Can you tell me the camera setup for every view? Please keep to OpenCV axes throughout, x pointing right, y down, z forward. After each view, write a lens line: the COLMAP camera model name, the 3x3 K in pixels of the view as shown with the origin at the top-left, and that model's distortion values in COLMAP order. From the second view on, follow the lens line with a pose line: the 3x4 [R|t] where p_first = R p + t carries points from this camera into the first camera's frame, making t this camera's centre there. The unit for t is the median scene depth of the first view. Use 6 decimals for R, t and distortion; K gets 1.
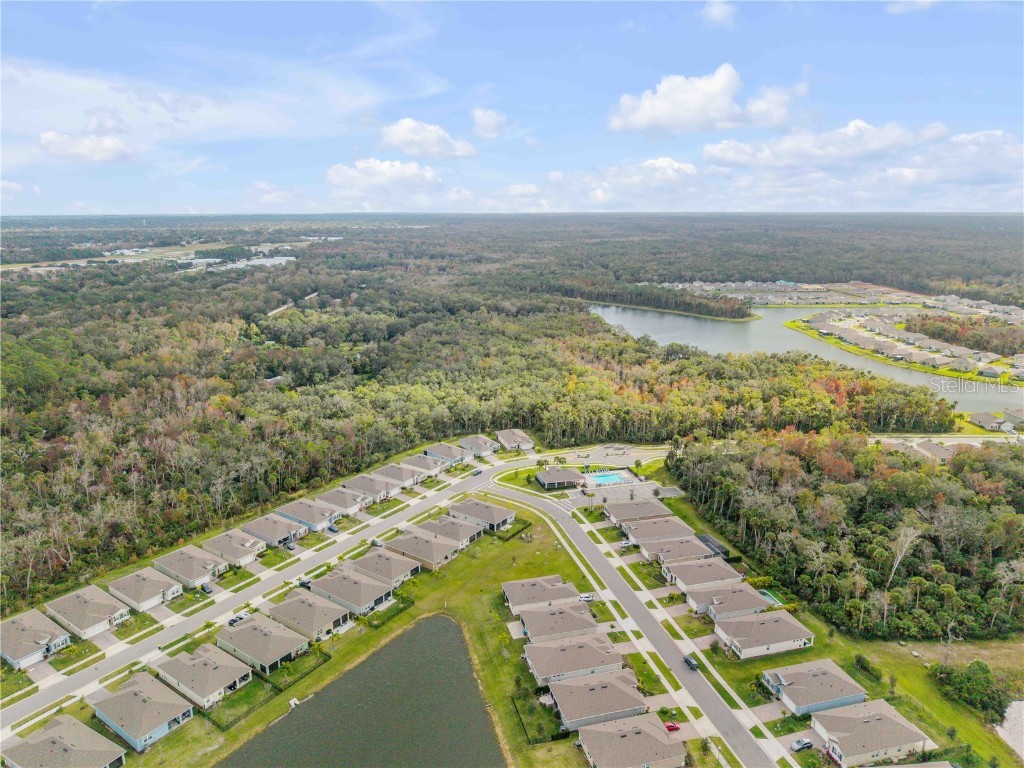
lens RADIAL K [[689.8, 0, 512.0], [0, 689.8, 384.0], [0, 0, 1]] dist [0.007234, -0.007300]
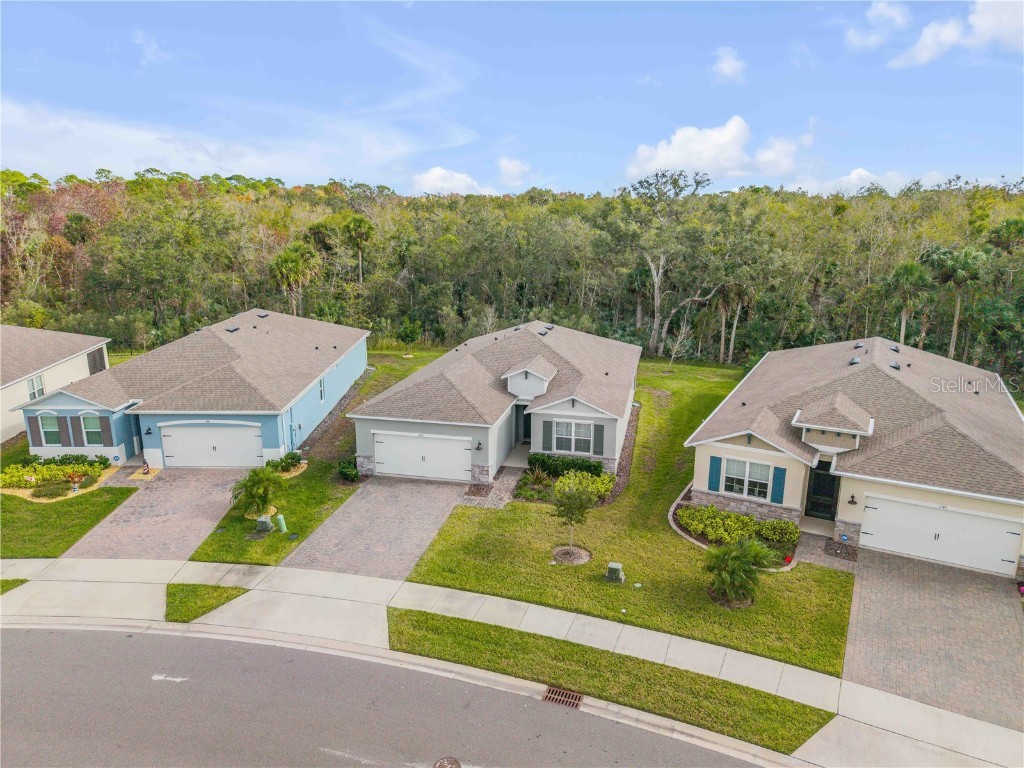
lens RADIAL K [[689.8, 0, 512.0], [0, 689.8, 384.0], [0, 0, 1]] dist [0.007234, -0.007300]
pose [[0.683046, 0.184597, -0.706663, 0.040470], [-0.188774, 0.979278, 0.073345, 0.078555], [0.705559, 0.083301, 0.703738, 0.916751]]
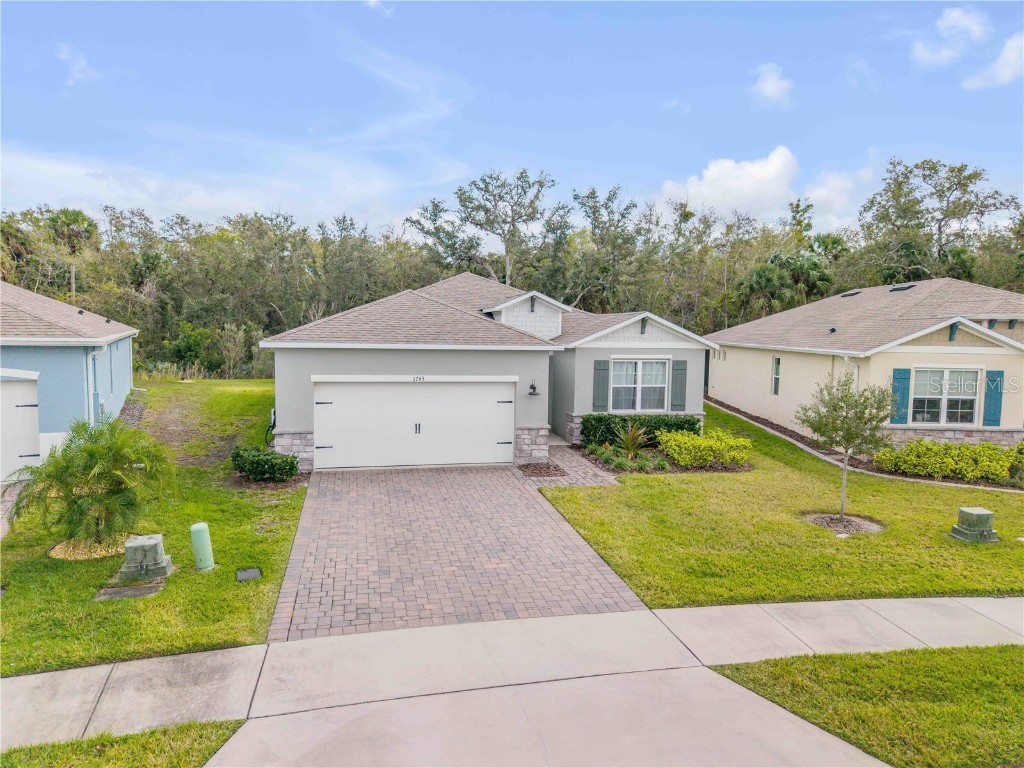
lens RADIAL K [[689.8, 0, 512.0], [0, 689.8, 384.0], [0, 0, 1]] dist [0.007234, -0.007300]
pose [[0.933302, 0.045250, -0.356230, -0.011358], [-0.107498, 0.981741, -0.156934, 0.102805], [0.342625, 0.184761, 0.921125, 0.932574]]
